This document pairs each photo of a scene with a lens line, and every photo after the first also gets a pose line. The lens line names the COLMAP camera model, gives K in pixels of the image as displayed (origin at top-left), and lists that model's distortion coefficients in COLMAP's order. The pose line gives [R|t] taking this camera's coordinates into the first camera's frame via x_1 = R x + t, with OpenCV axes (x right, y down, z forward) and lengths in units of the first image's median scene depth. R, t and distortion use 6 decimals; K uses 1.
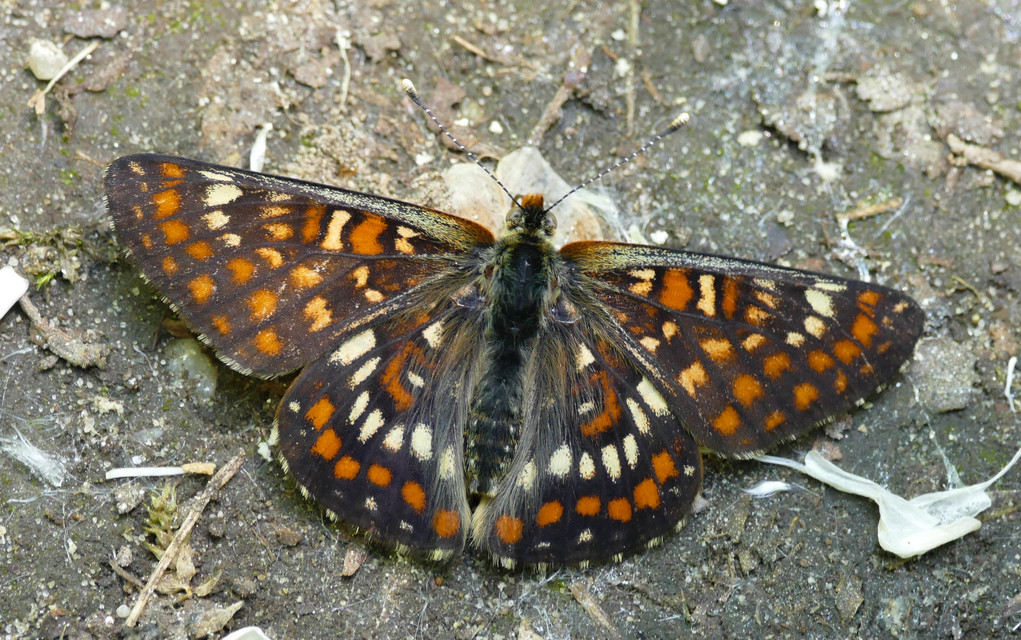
lens RADIAL K [[2171.5, 0, 510.8], [0, 2171.5, 320.4], [0, 0, 1]] dist [-0.004082, 0.000000]
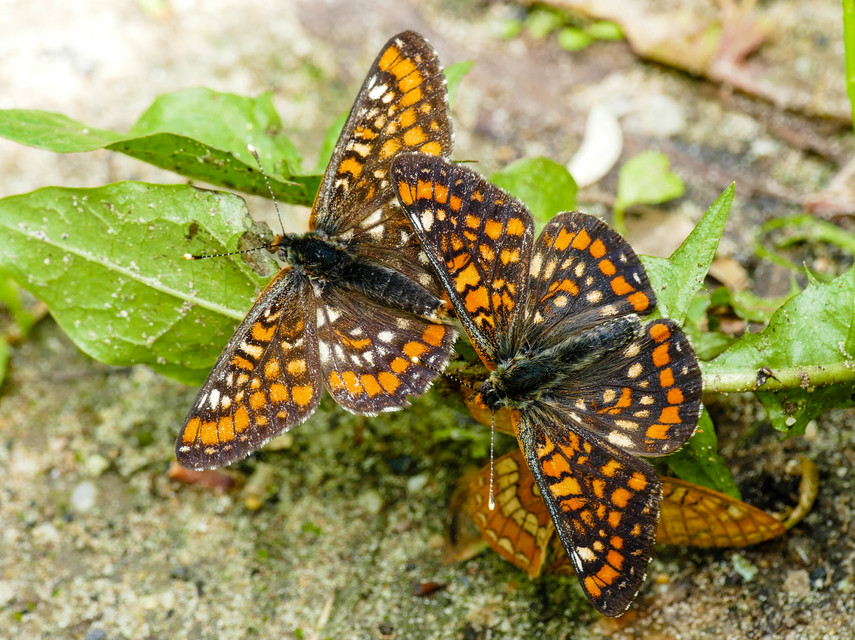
lens RADIAL K [[2803.3, 0, 427.5], [0, 2803.3, 319.8], [0, 0, 1]] dist [0.091810, 0.000000]
pose [[-0.579967, -0.812973, 0.052094, -0.027527], [0.811836, -0.582089, -0.045778, 0.043730], [0.067540, 0.015742, 0.997592, -1.078899]]
